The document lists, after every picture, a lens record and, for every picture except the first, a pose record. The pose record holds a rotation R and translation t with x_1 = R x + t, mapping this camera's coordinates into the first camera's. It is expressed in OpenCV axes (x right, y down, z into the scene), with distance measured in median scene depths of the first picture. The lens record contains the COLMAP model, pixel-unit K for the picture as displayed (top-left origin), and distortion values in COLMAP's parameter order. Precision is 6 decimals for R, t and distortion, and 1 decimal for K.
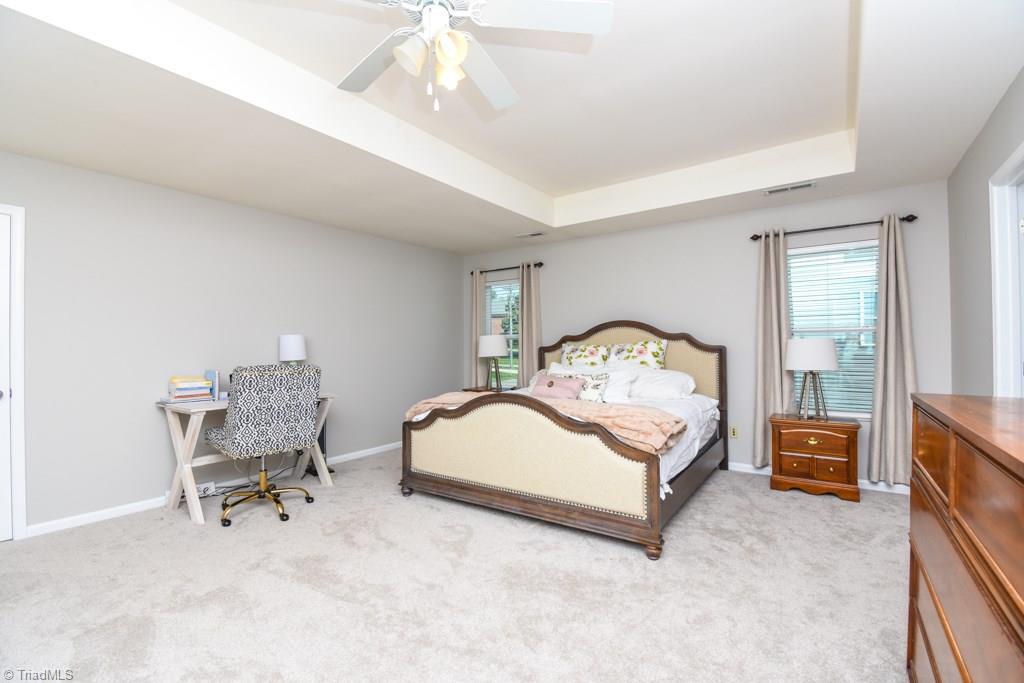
lens RADIAL K [[451.2, 0, 514.1], [0, 451.2, 343.3], [0, 0, 1]] dist [-0.003854, -0.000943]
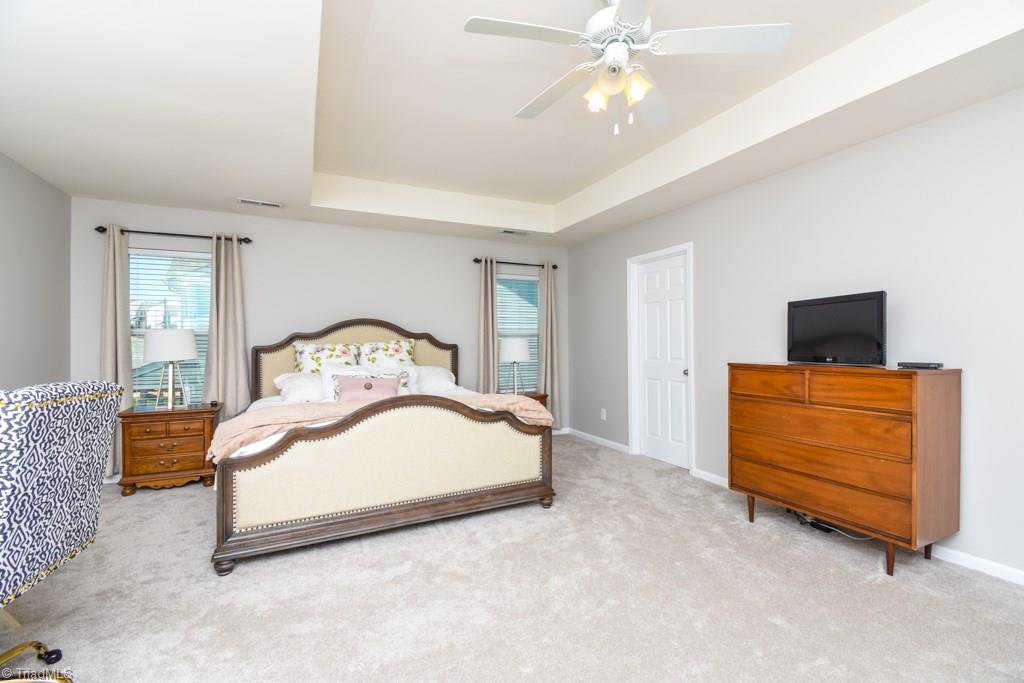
lens RADIAL K [[451.2, 0, 516.5], [0, 451.2, 341.4], [0, 0, 1]] dist [-0.003854, -0.000943]
pose [[0.472080, 0.006156, 0.881534, -0.614892], [-0.002464, 0.999981, -0.005664, 0.004976], [-0.881552, 0.000501, 0.472086, 0.323888]]
